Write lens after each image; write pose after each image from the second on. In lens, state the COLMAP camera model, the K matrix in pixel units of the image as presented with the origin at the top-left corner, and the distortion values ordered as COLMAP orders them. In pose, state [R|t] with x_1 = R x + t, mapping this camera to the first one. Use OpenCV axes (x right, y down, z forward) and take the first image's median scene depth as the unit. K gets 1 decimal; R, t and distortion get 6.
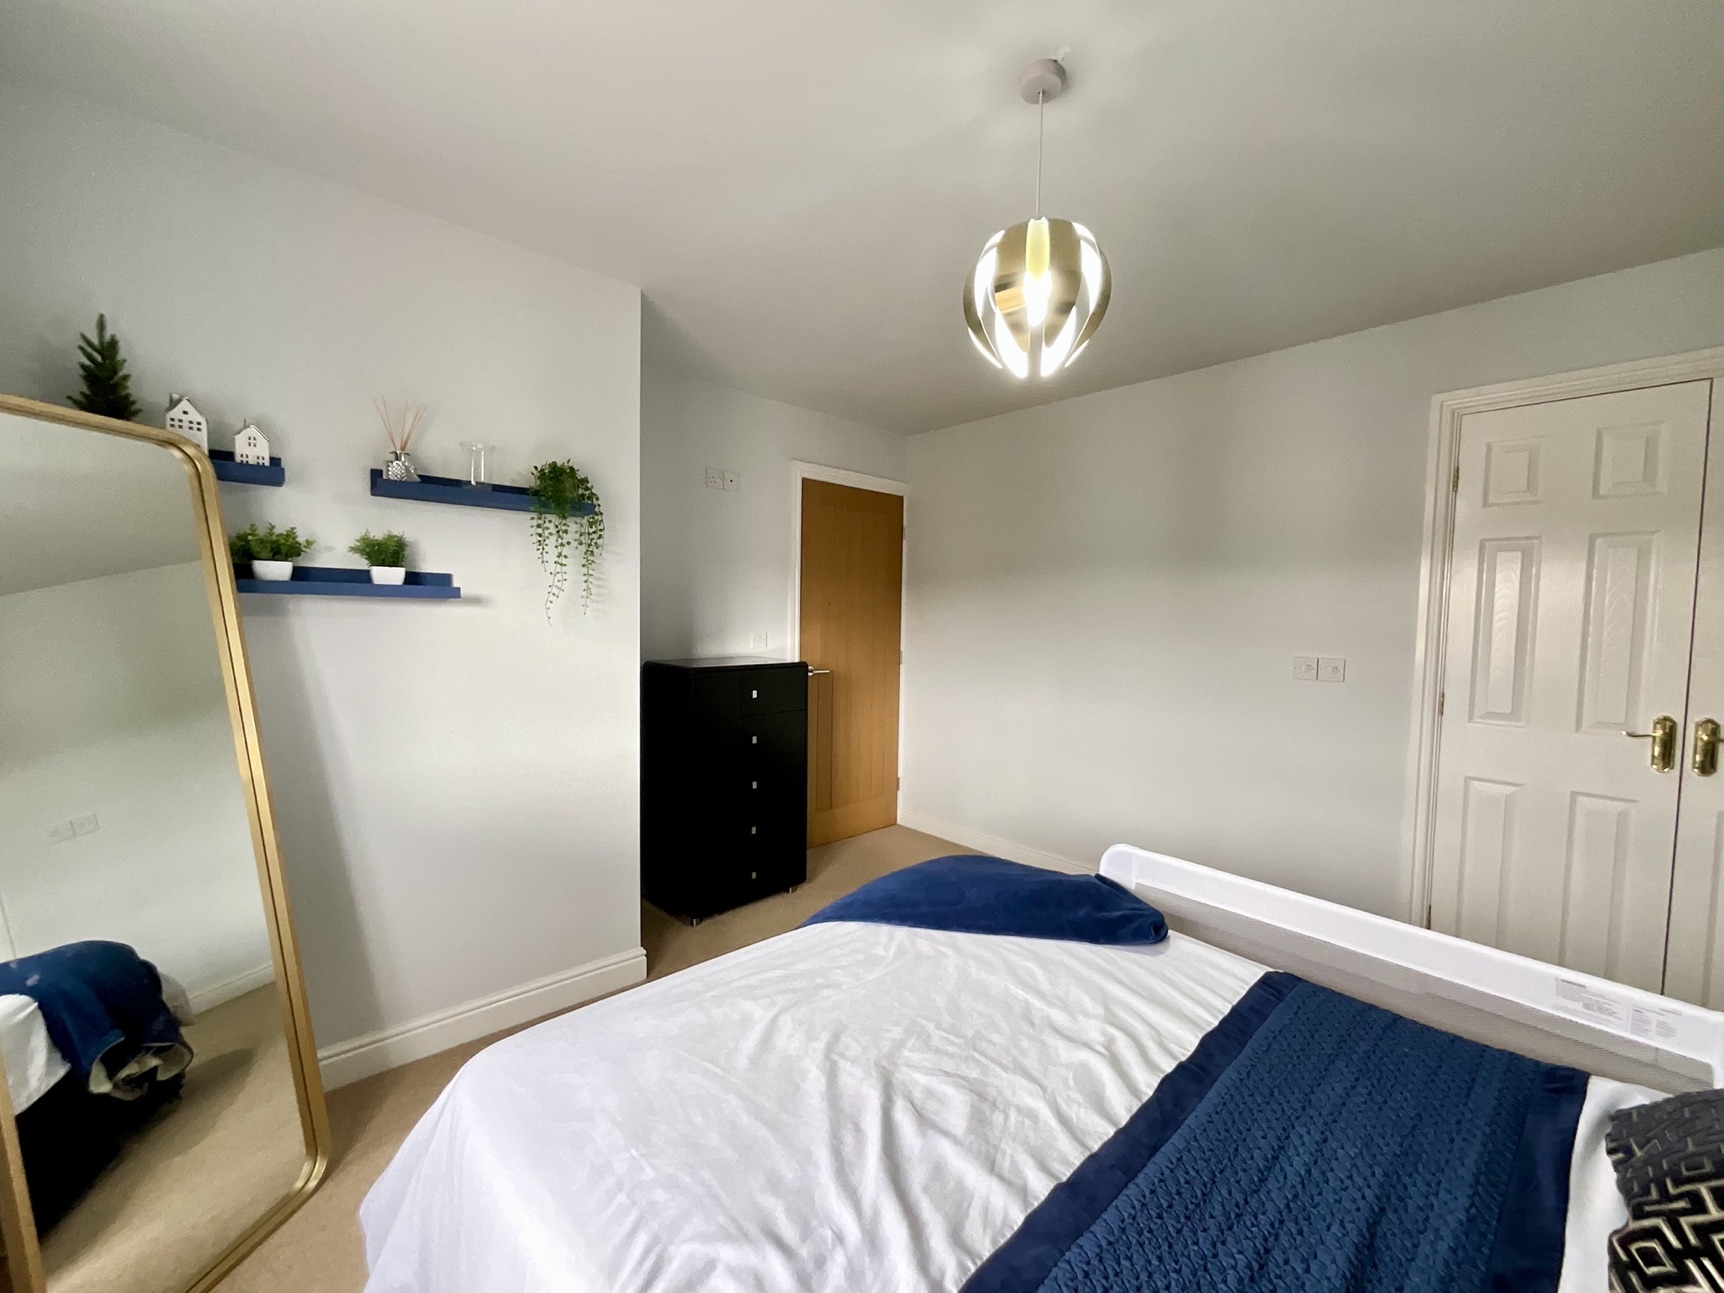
lens RADIAL K [[697.1, 0, 860.4], [0, 697.1, 648.1], [0, 0, 1]] dist [-0.005930, 0.001282]
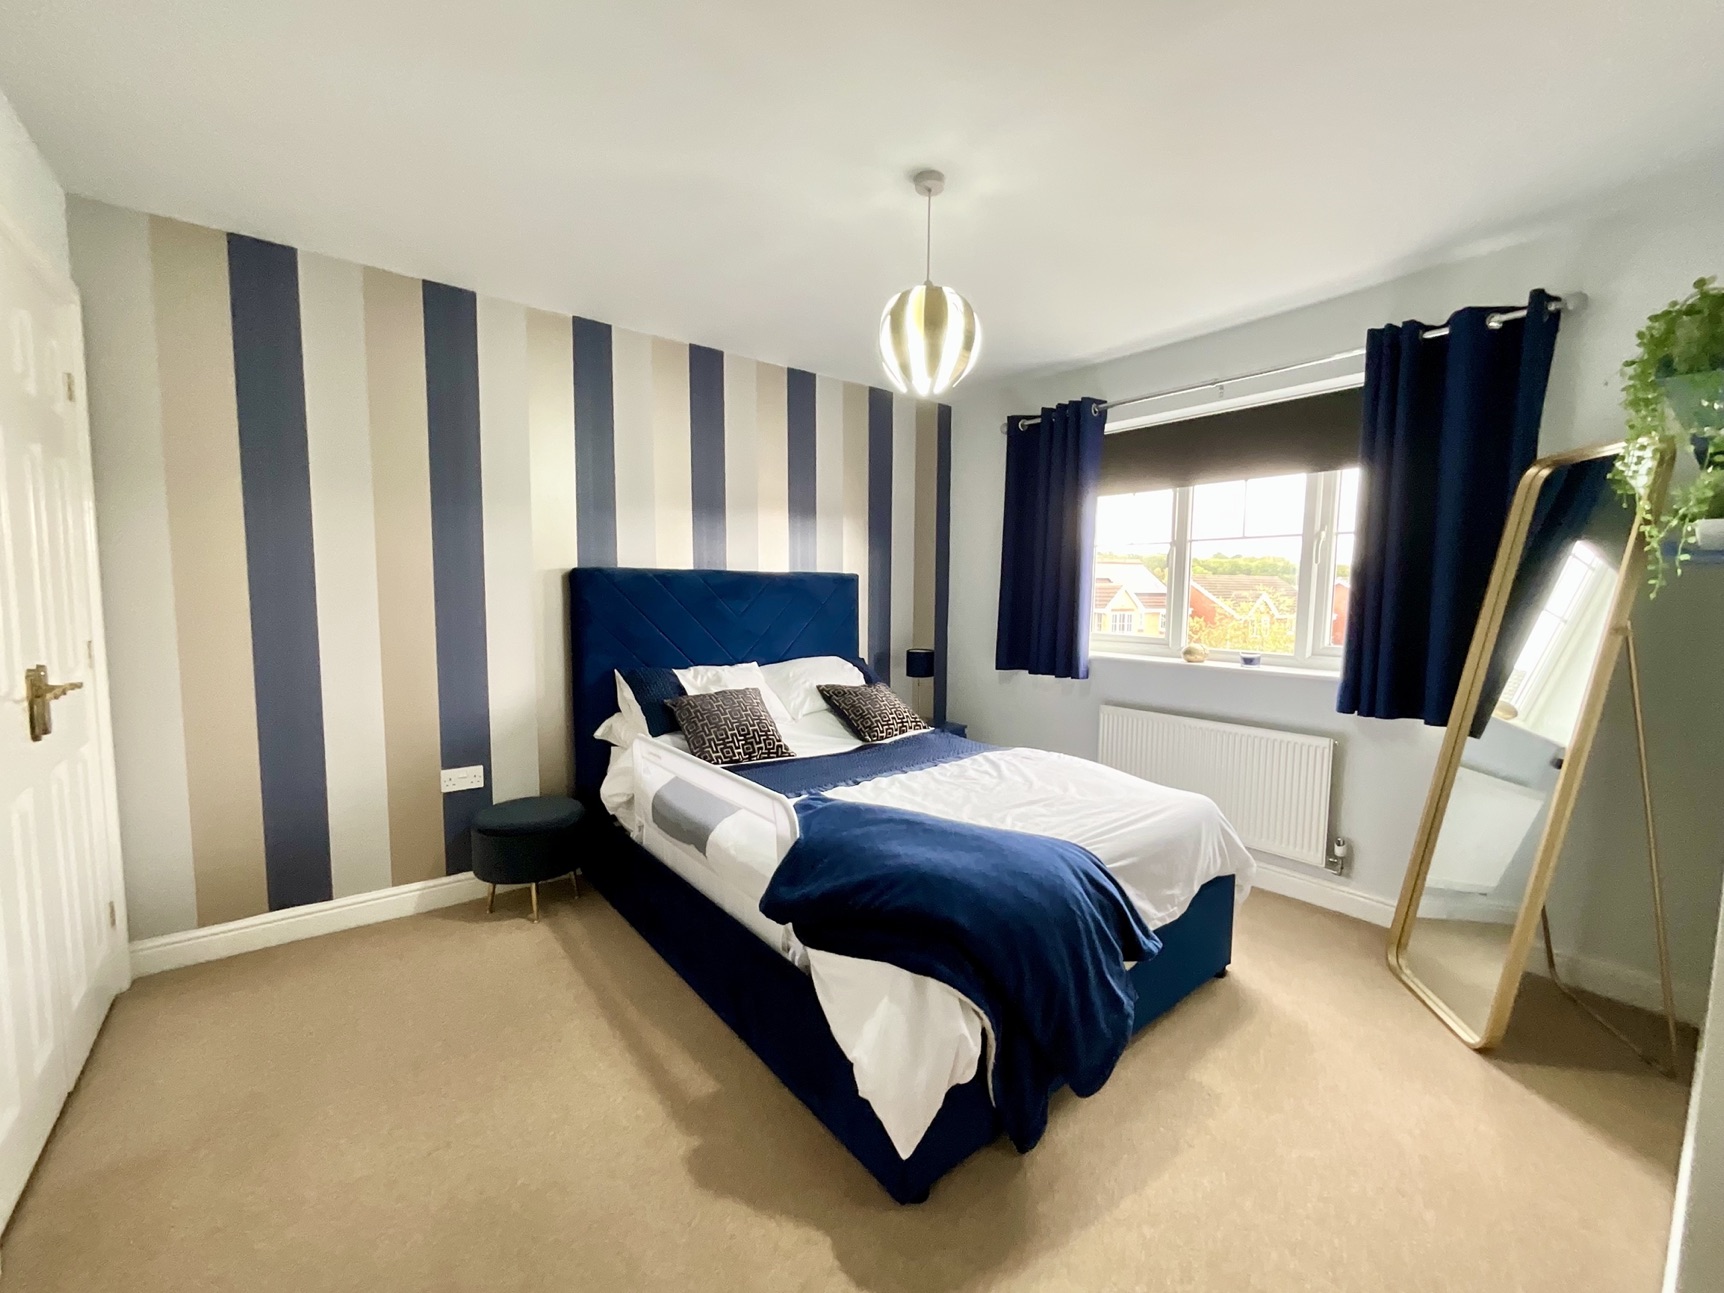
lens RADIAL K [[697.1, 0, 864.8], [0, 697.1, 645.2], [0, 0, 1]] dist [-0.005930, 0.001282]
pose [[-0.996335, -0.041567, 0.074761, 0.198386], [-0.030920, 0.989906, 0.138311, -0.064901], [-0.079756, 0.135492, -0.987563, 1.934834]]
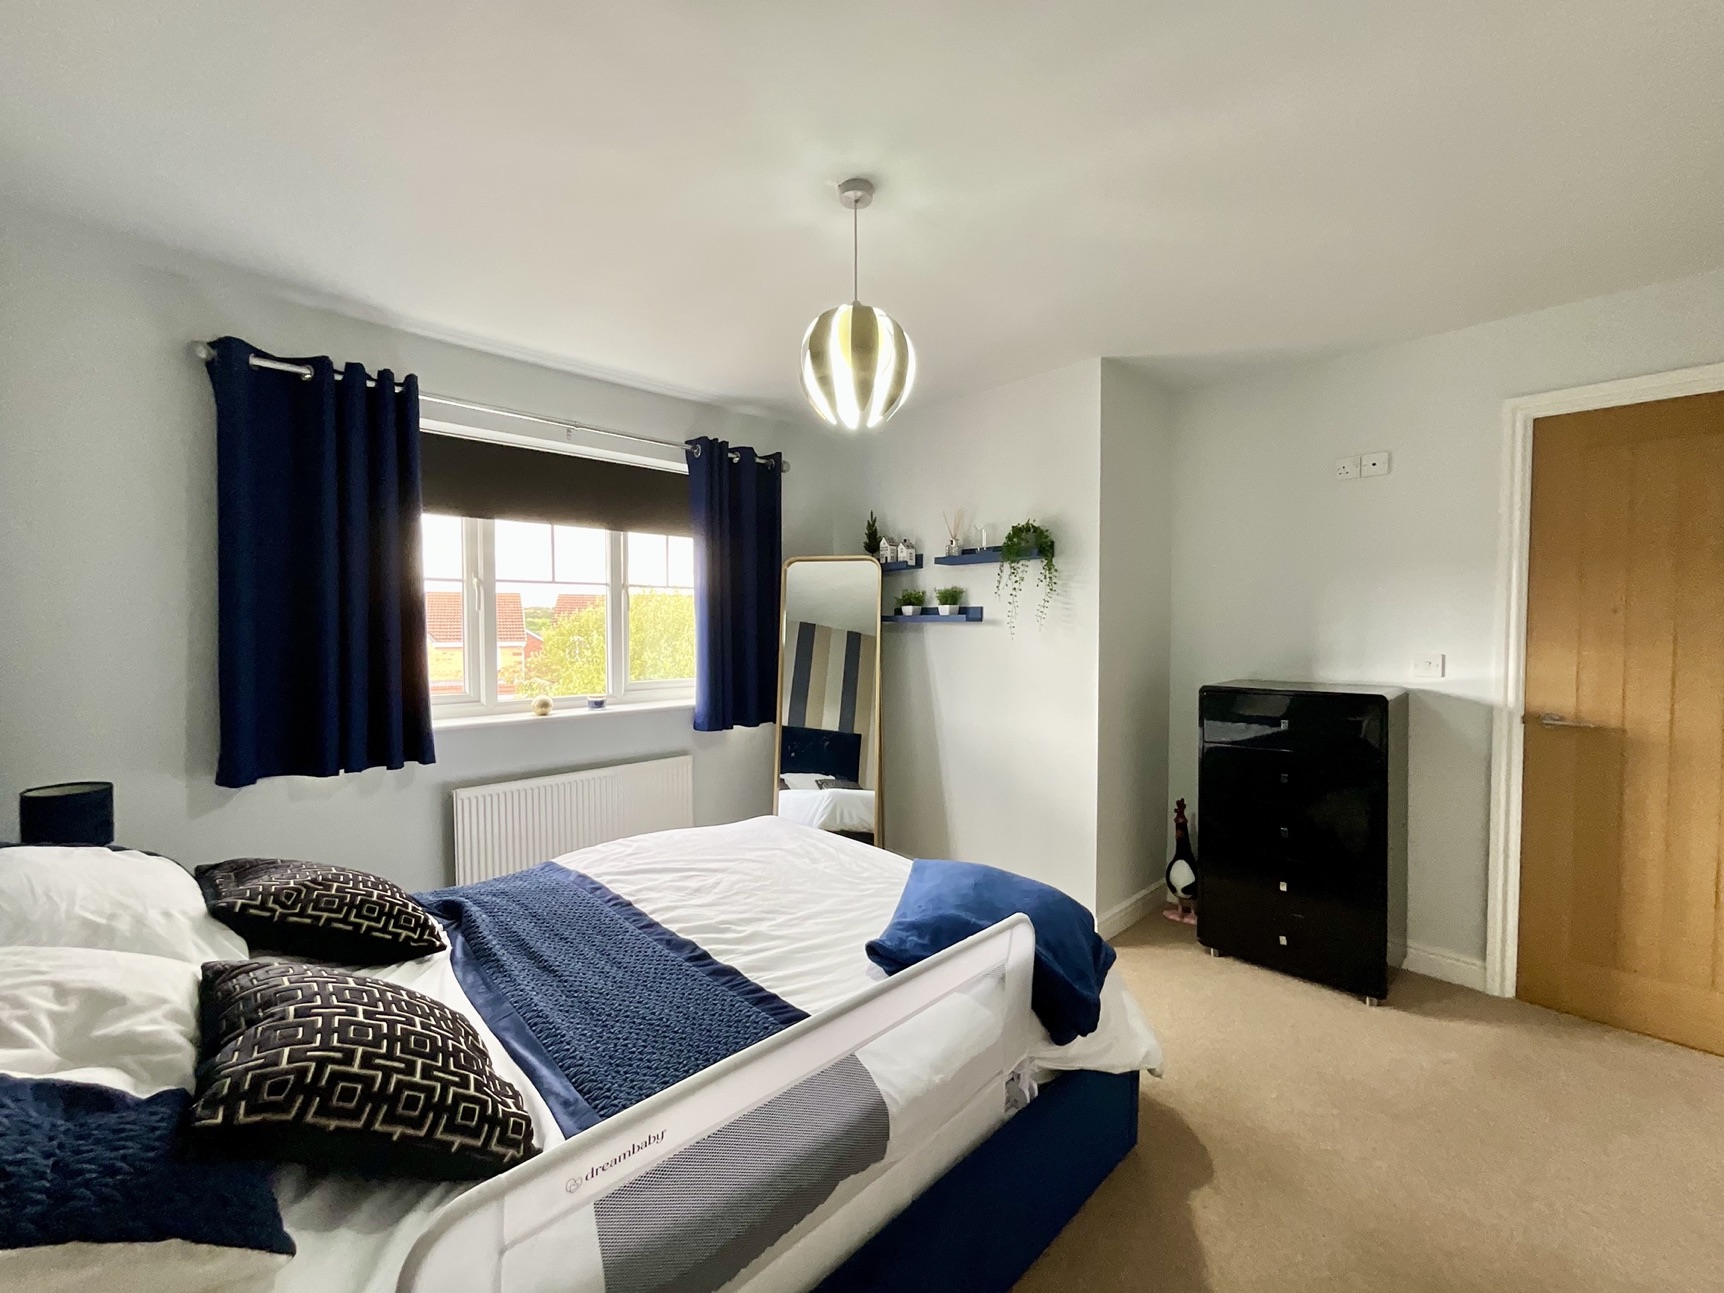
lens RADIAL K [[697.1, 0, 853.2], [0, 697.1, 631.4], [0, 0, 1]] dist [-0.005930, 0.001282]
pose [[0.008969, -0.019791, -0.999764, 1.155972], [-0.054265, 0.998321, -0.020249, -0.001171], [0.998486, 0.054433, 0.007880, 0.791660]]
